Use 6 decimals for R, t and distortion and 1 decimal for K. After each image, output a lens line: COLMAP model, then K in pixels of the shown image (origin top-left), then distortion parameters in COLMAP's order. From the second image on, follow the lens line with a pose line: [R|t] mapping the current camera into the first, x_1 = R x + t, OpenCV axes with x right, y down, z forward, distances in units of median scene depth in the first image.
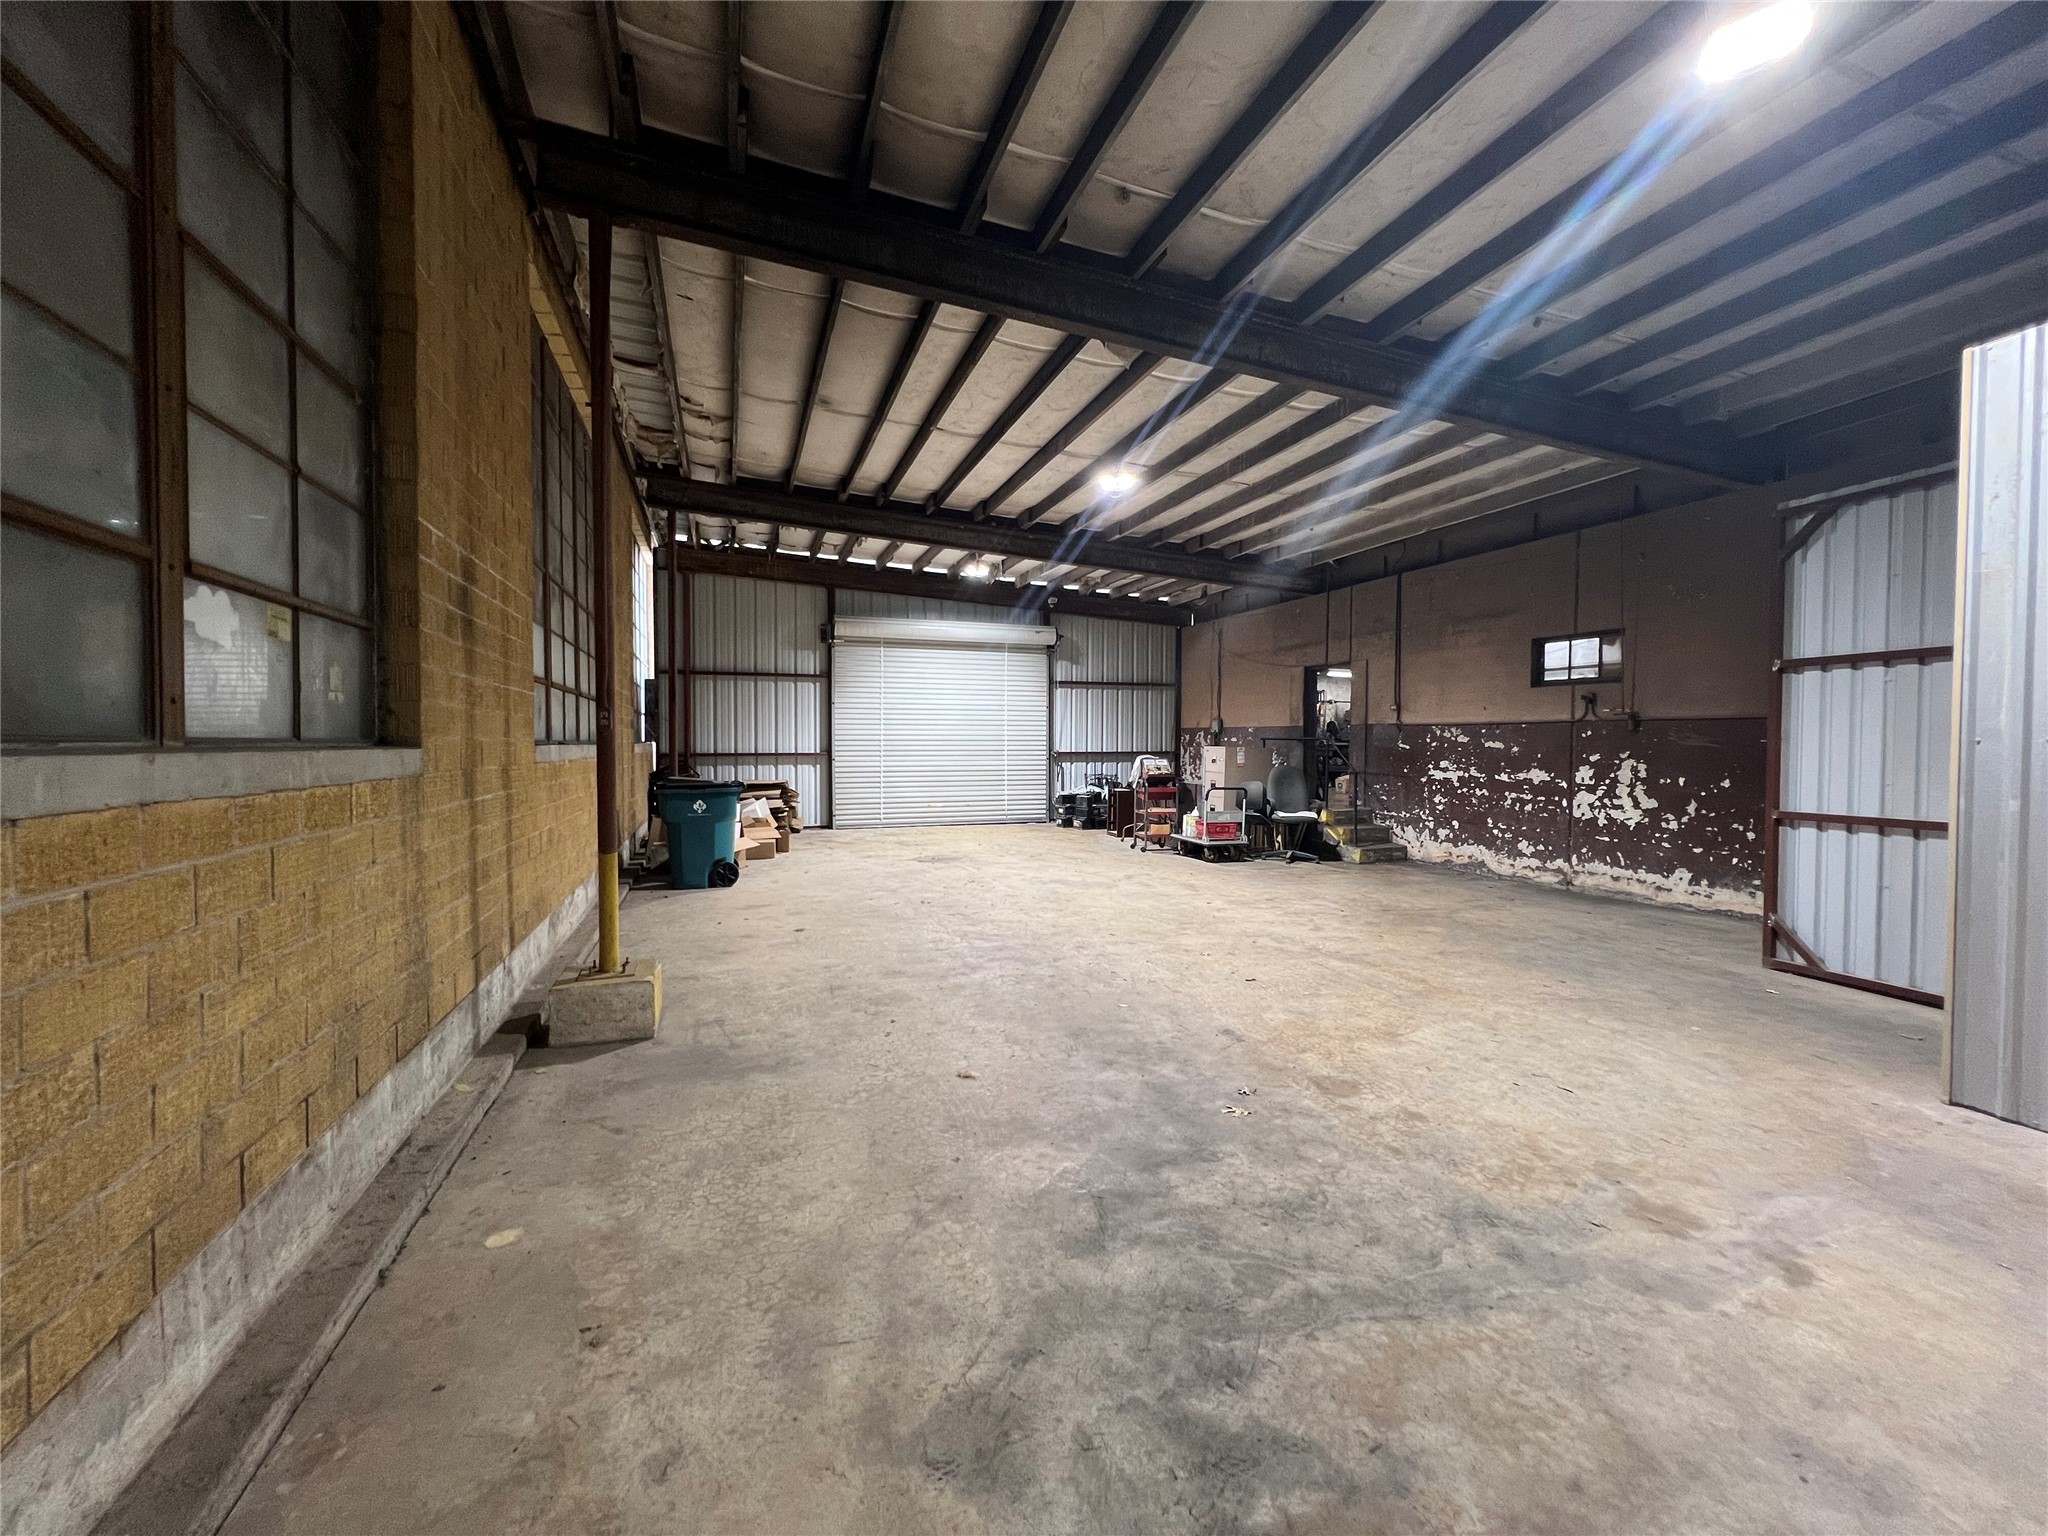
lens RADIAL K [[824.3, 0, 1020.4], [0, 824.3, 764.3], [0, 0, 1]] dist [-0.000595, -0.000074]
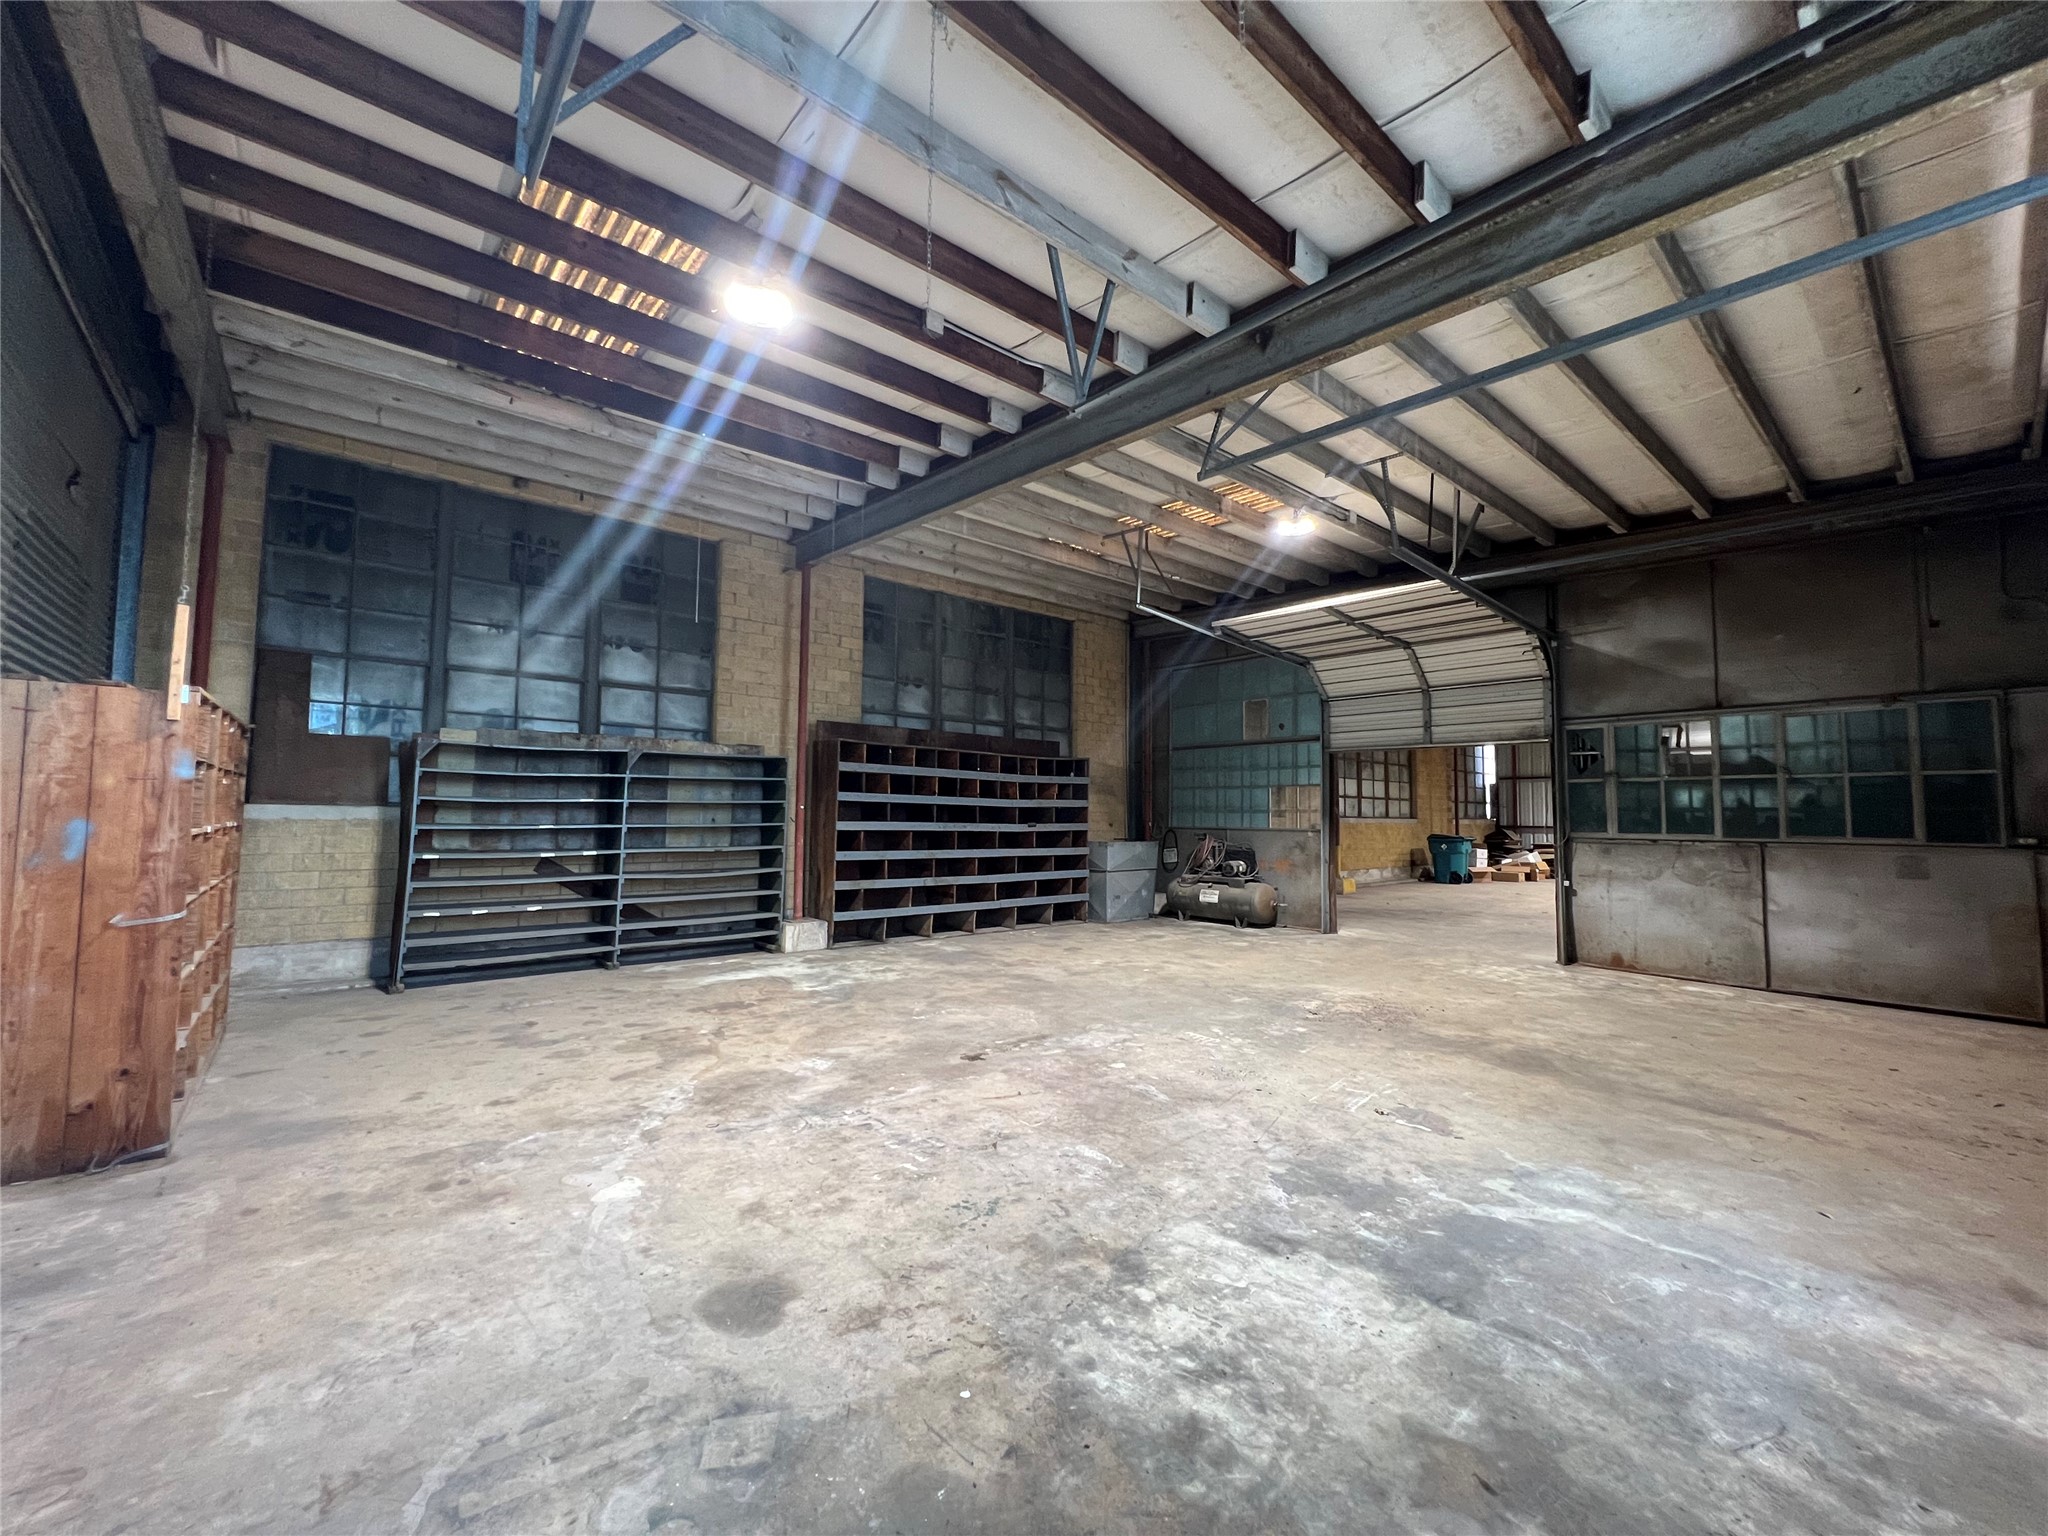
lens RADIAL K [[824.3, 0, 1020.4], [0, 824.3, 764.3], [0, 0, 1]] dist [-0.000595, -0.000074]
pose [[0.355562, -0.056030, -0.932972, 0.796865], [-0.035168, 0.996693, -0.073259, 0.019653], [0.933991, 0.058859, 0.352415, -0.539488]]
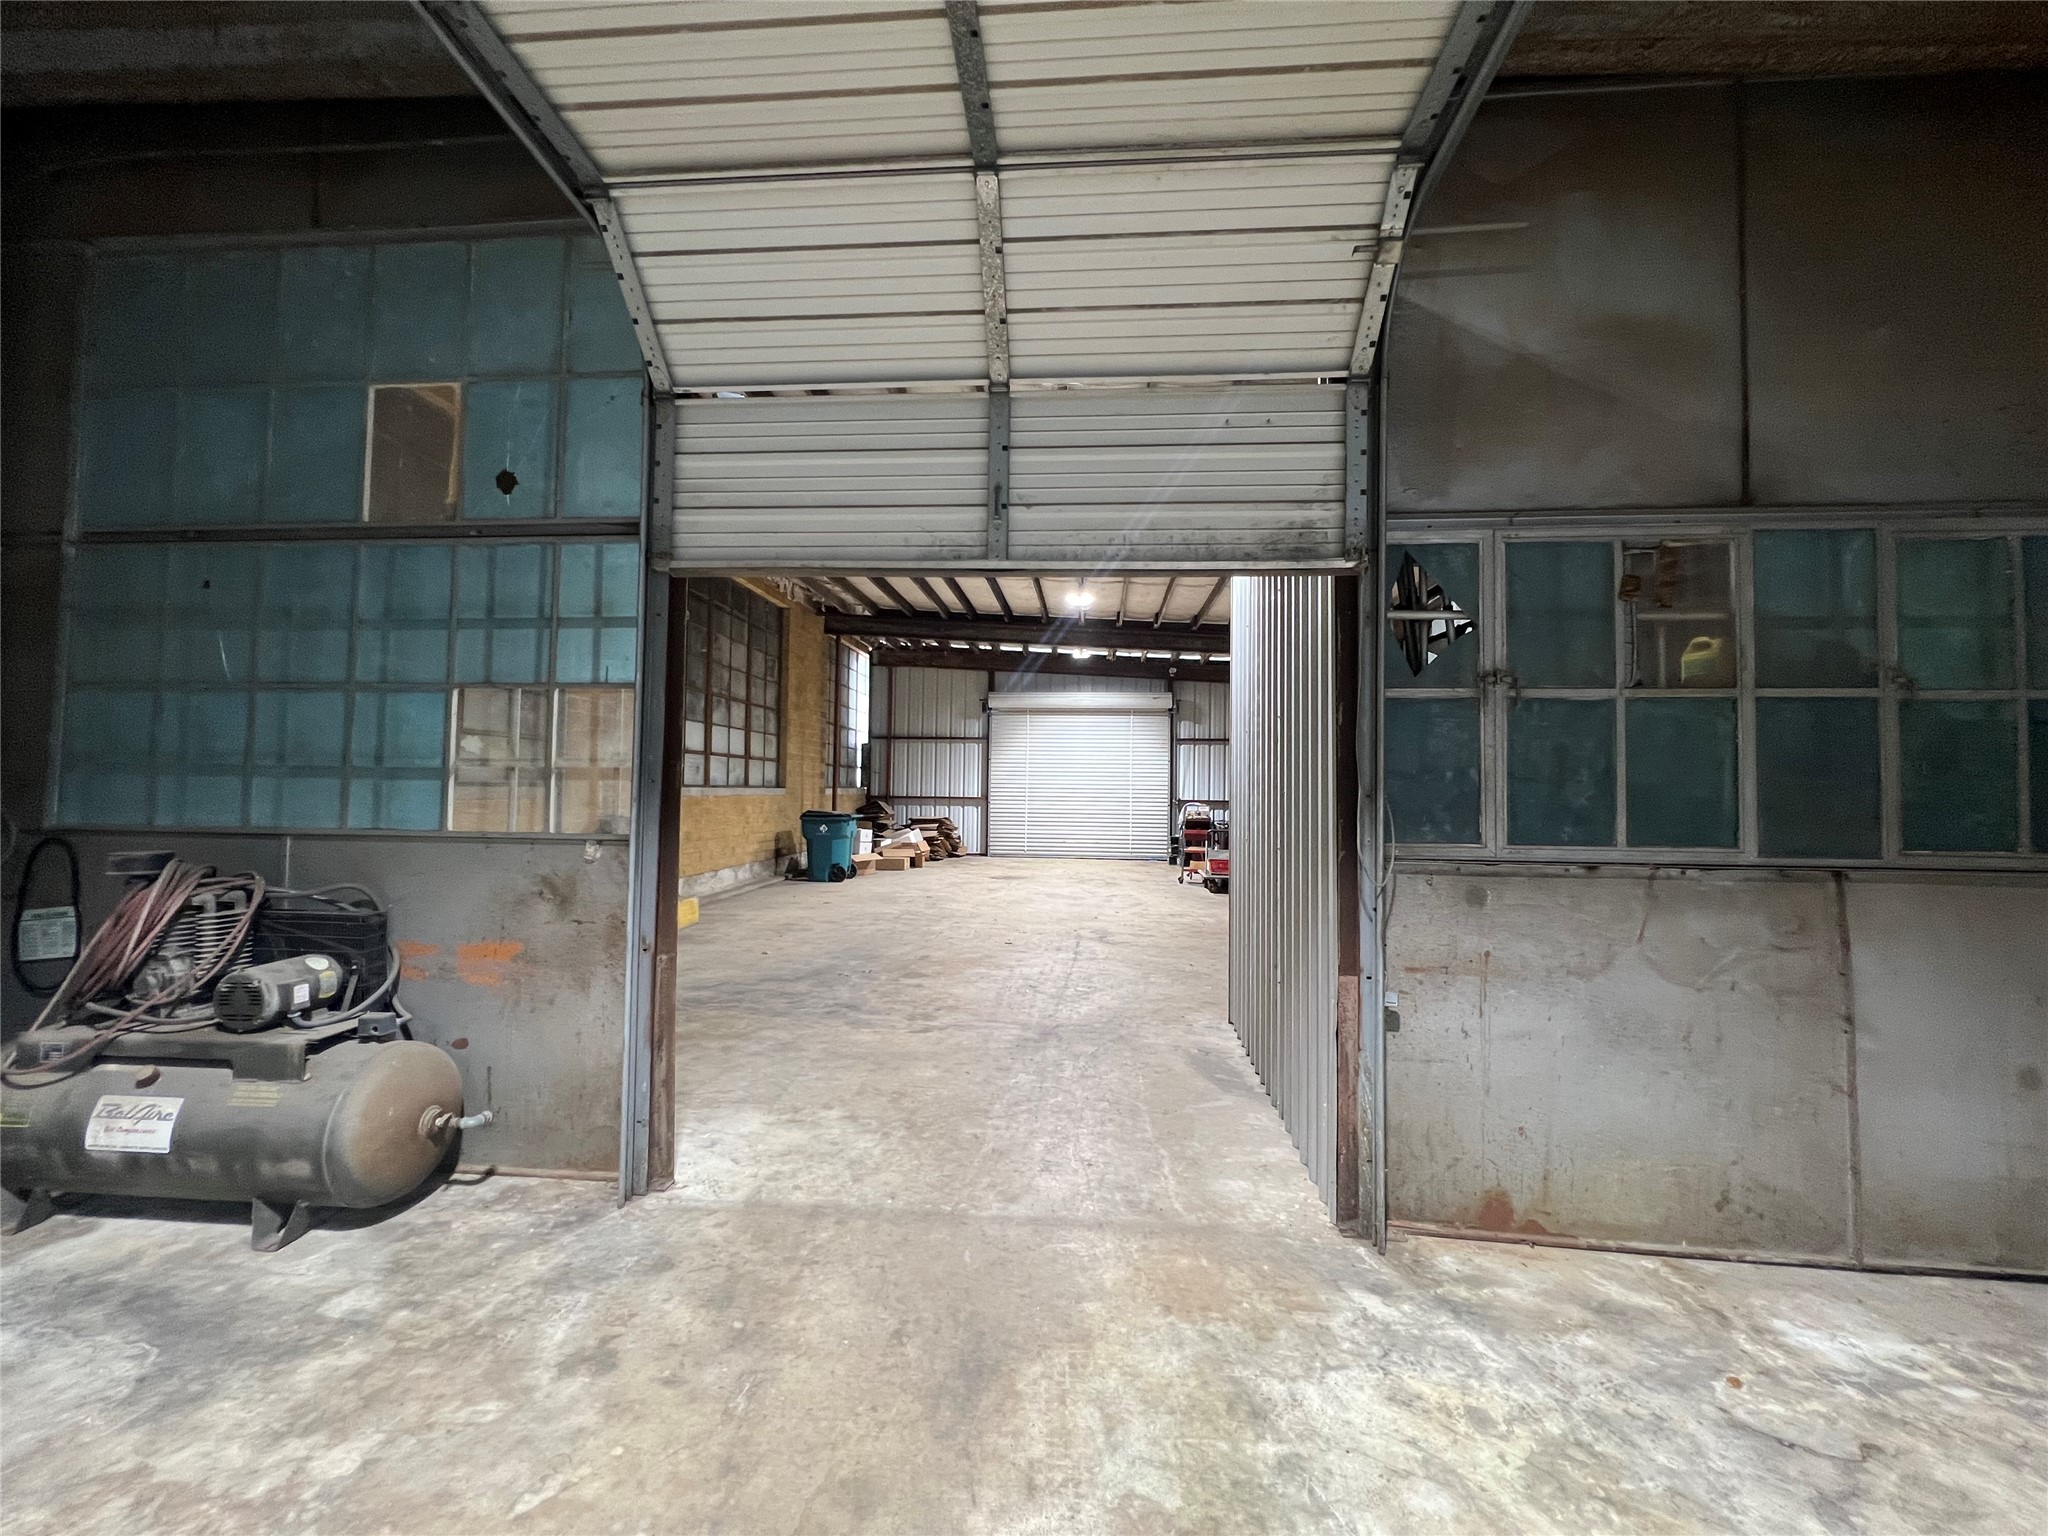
lens RADIAL K [[824.3, 0, 1020.4], [0, 824.3, 764.3], [0, 0, 1]] dist [-0.000595, -0.000074]
pose [[0.909079, -0.001839, -0.416619, 0.360026], [-0.023173, 0.998219, -0.054971, 0.004083], [0.415978, 0.059627, 0.907418, -0.158466]]
